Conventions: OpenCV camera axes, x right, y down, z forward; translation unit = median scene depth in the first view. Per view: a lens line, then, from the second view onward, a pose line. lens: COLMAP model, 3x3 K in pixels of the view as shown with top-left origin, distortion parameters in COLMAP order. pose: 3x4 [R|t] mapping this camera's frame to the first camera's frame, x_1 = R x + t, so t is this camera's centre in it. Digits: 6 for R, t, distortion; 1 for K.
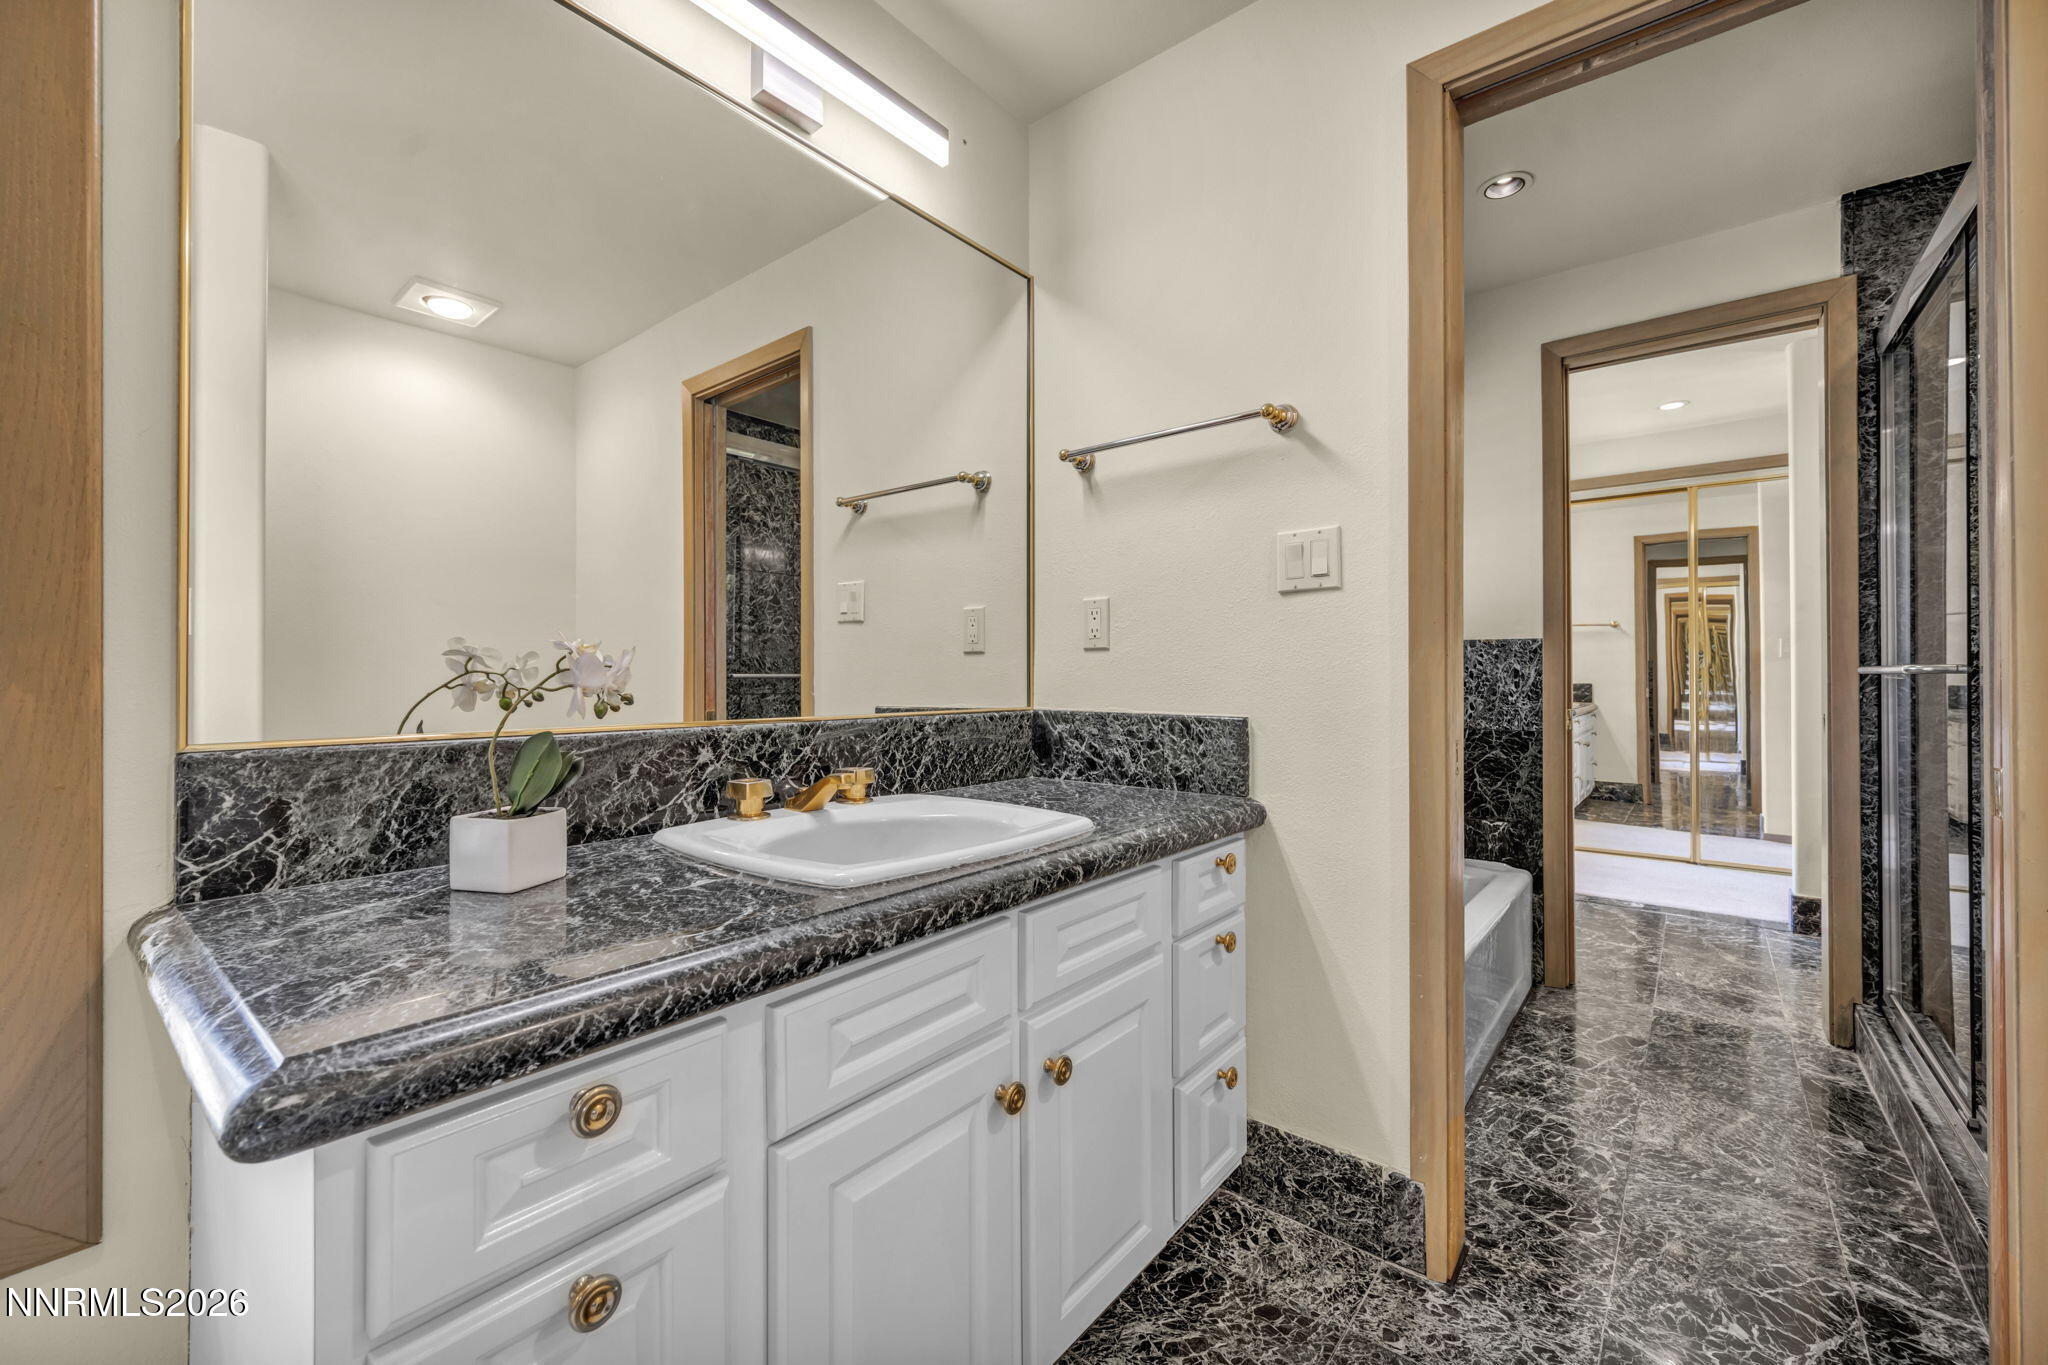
lens RADIAL K [[818.8, 0, 1023.1], [0, 818.8, 680.9], [0, 0, 1]] dist [0.000297, 0.000190]
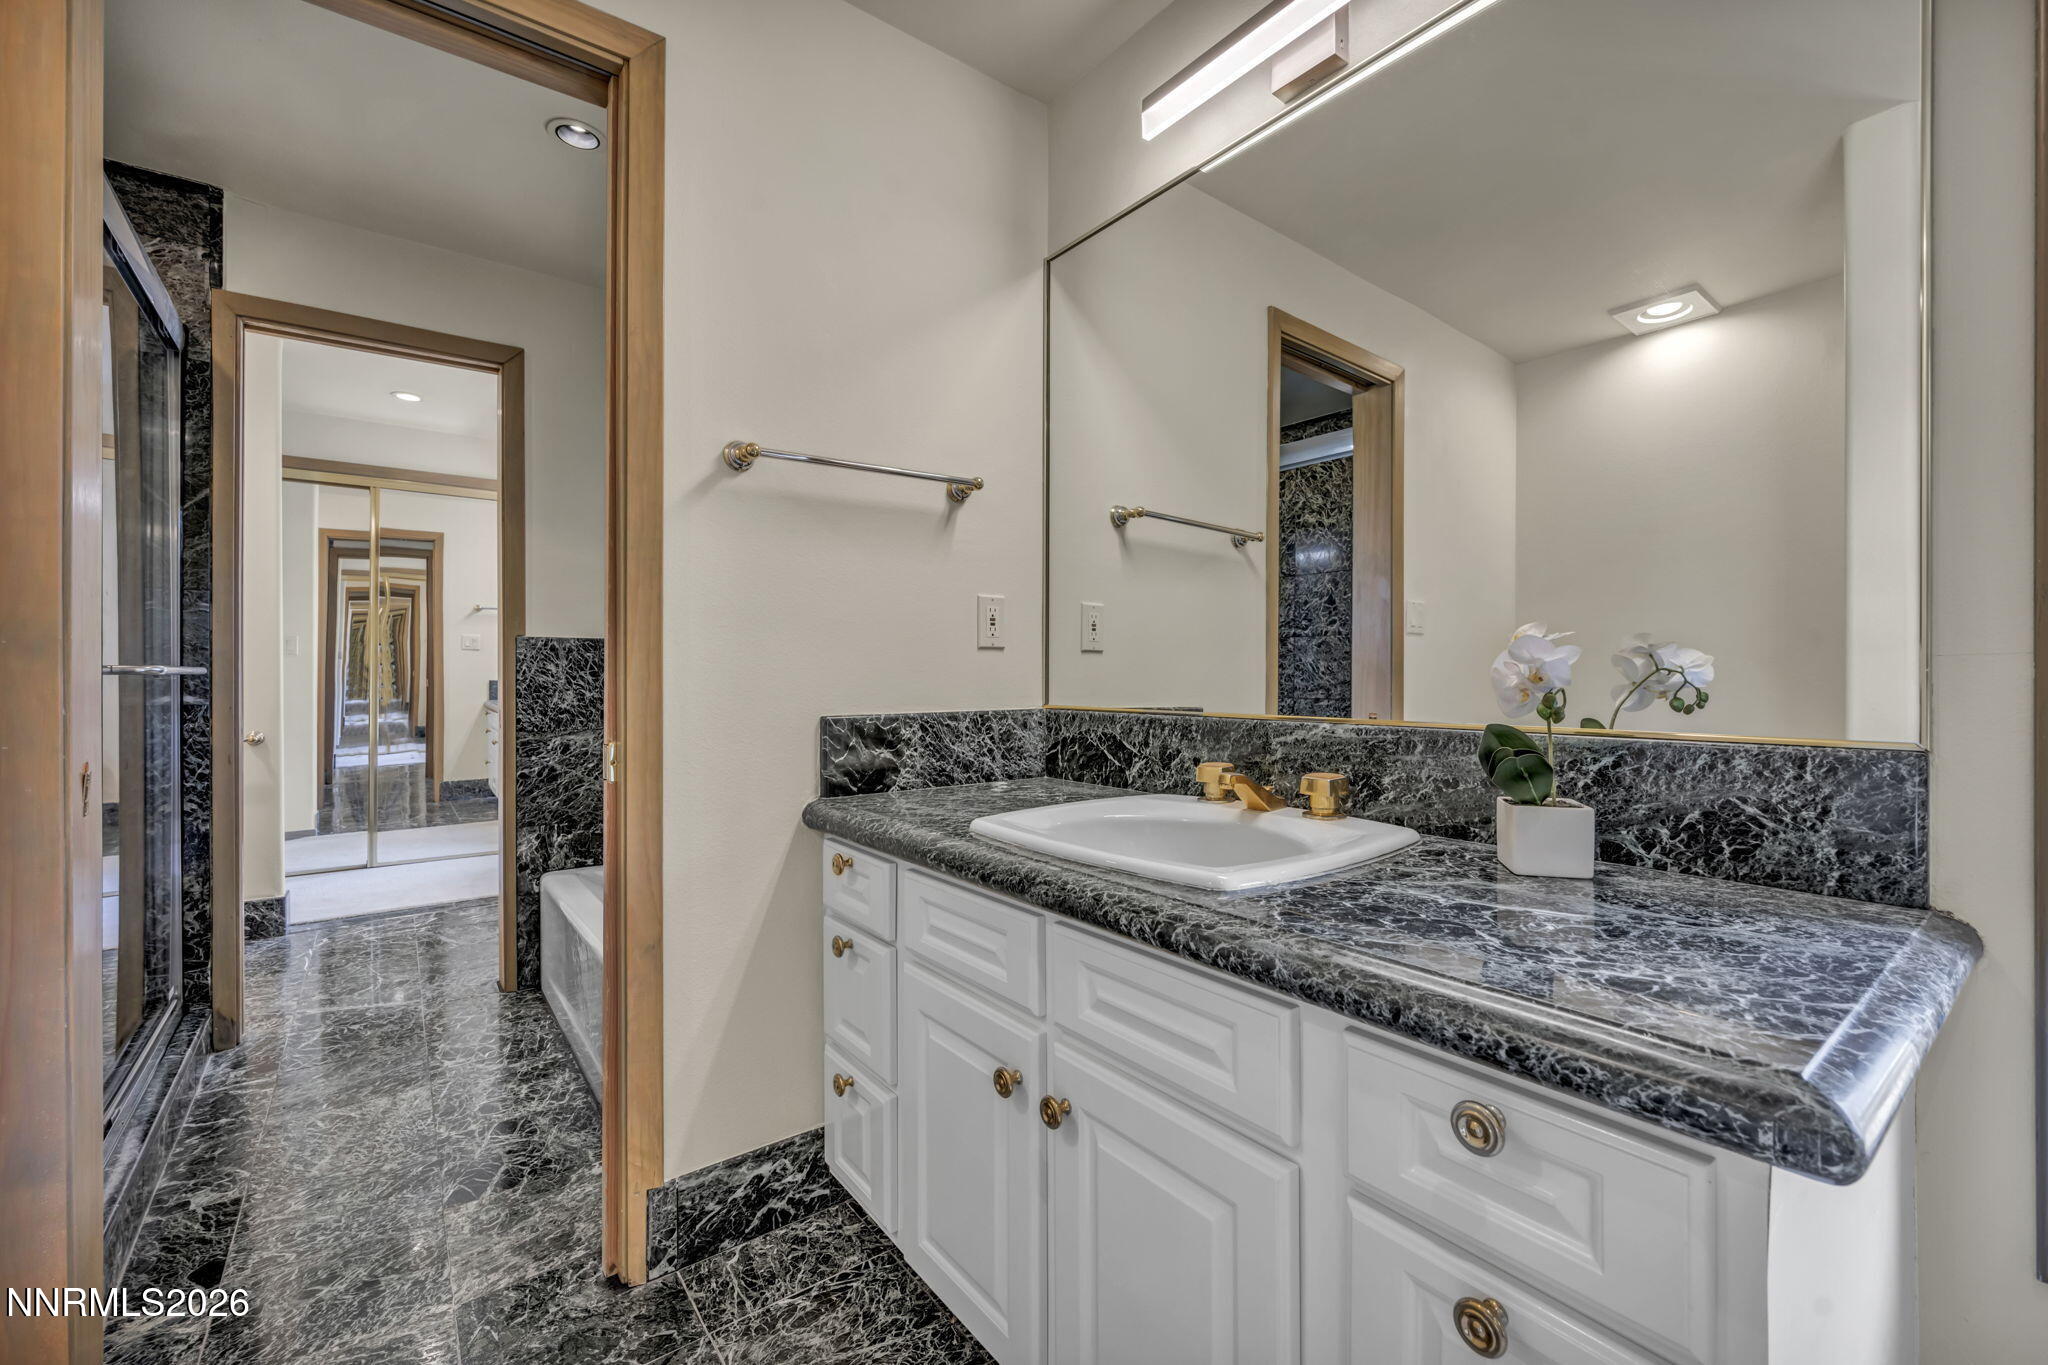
lens RADIAL K [[818.8, 0, 1022.8], [0, 818.8, 674.4], [0, 0, 1]] dist [0.000297, 0.000190]
pose [[-0.214548, -0.004257, -0.976704, 0.723250], [-0.009971, 0.999948, -0.002168, -0.006921], [0.976662, 0.009274, -0.214580, 0.878002]]
